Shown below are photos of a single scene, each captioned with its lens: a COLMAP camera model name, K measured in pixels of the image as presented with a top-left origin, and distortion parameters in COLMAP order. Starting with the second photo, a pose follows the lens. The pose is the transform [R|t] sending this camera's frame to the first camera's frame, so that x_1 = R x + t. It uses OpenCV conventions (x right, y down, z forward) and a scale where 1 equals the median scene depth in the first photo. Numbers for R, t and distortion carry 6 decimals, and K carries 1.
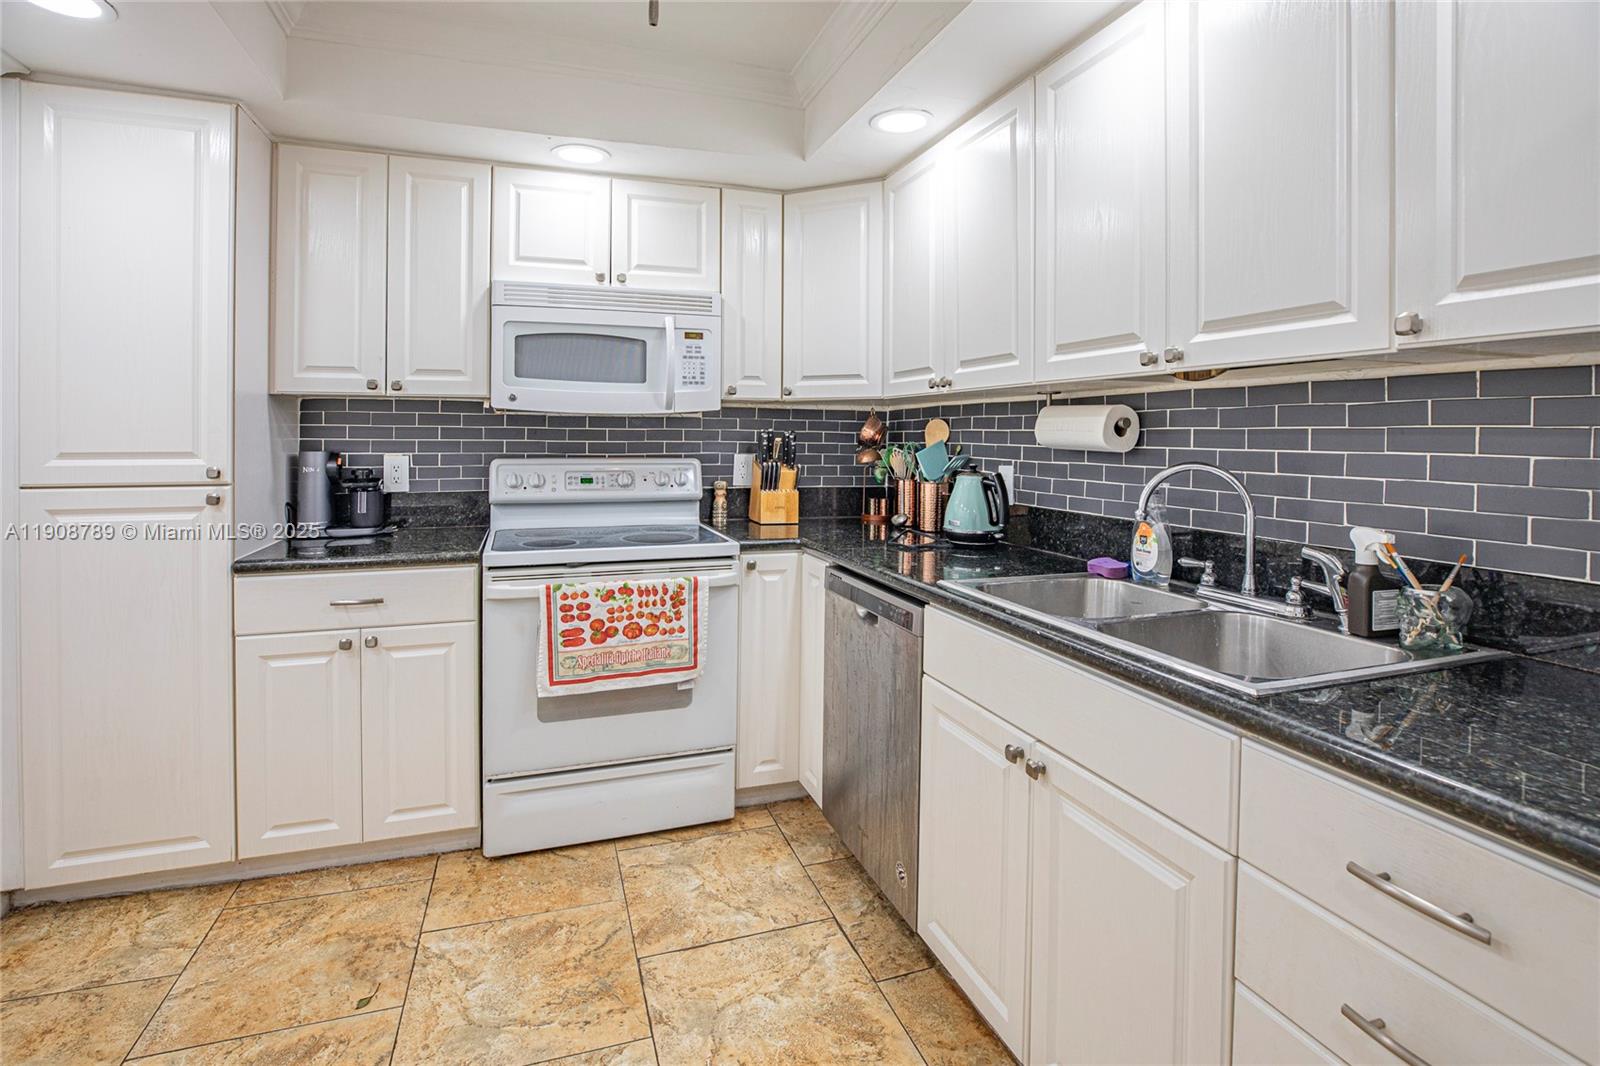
lens RADIAL K [[772.8, 0, 798.7], [0, 772.8, 434.2], [0, 0, 1]] dist [-0.033571, 0.007114]
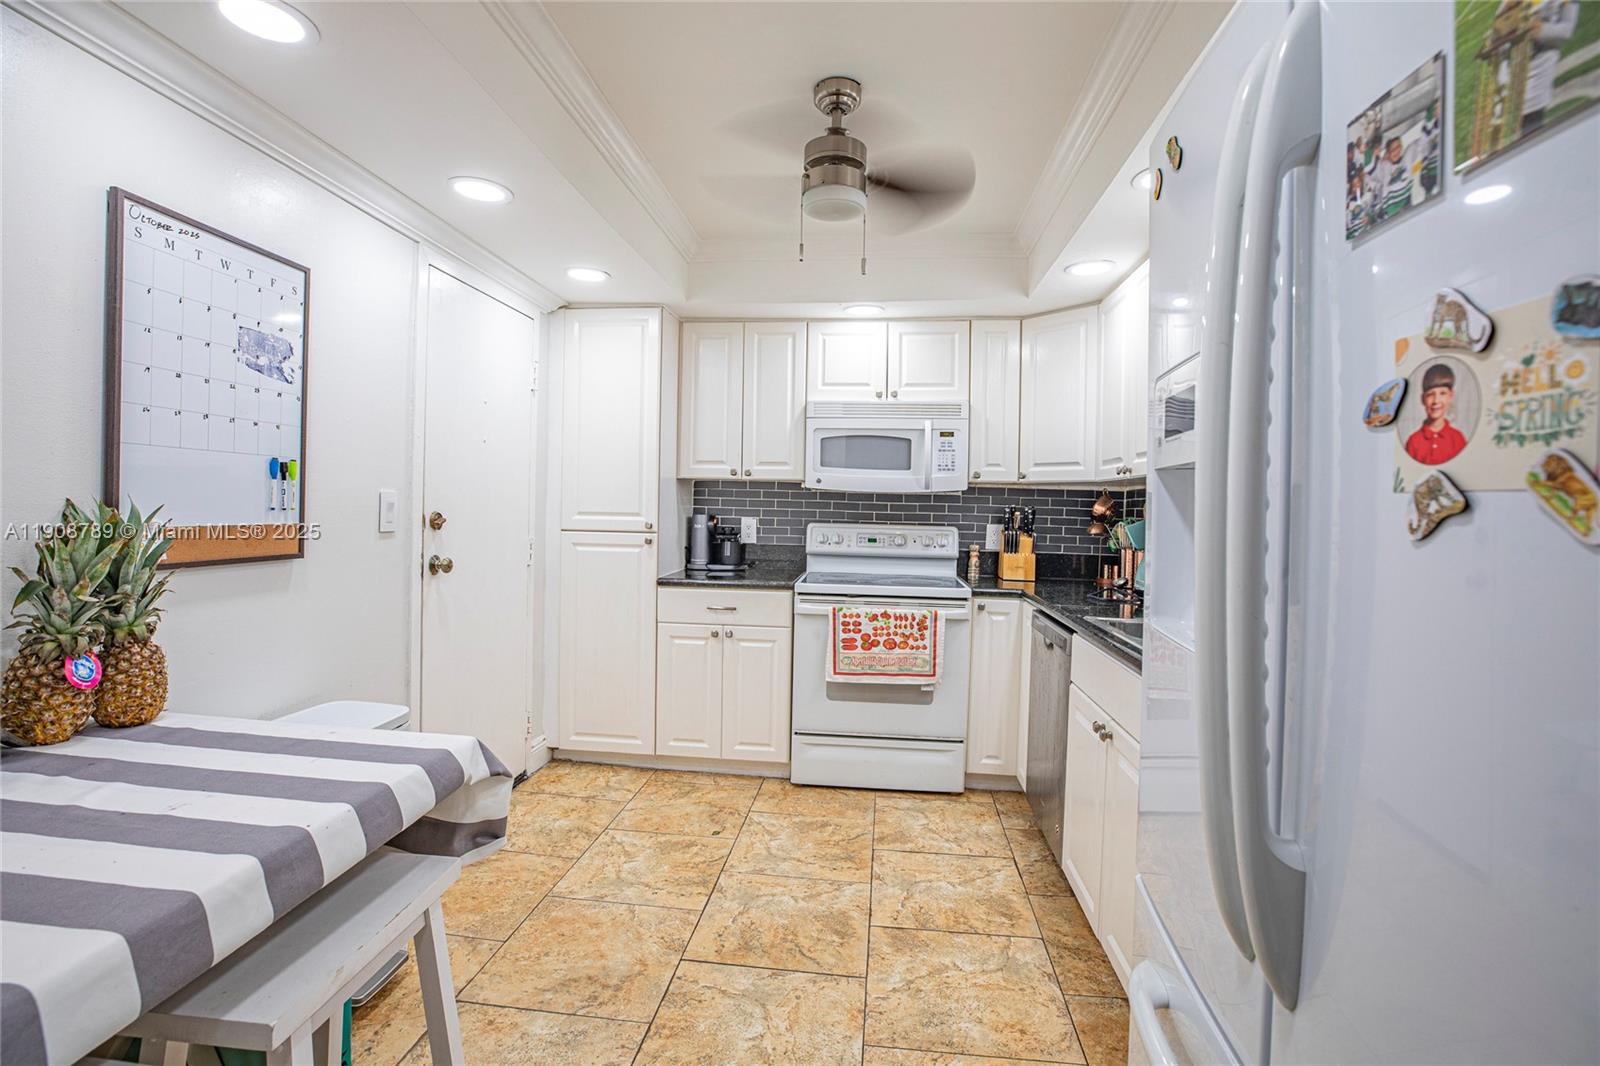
lens RADIAL K [[772.8, 0, 807.2], [0, 772.8, 523.4], [0, 0, 1]] dist [-0.033571, 0.007114]
pose [[0.904335, 0.024526, -0.426117, 0.256661], [-0.016997, 0.999625, 0.021464, 0.002917], [0.426484, -0.012168, 0.904413, -0.368363]]
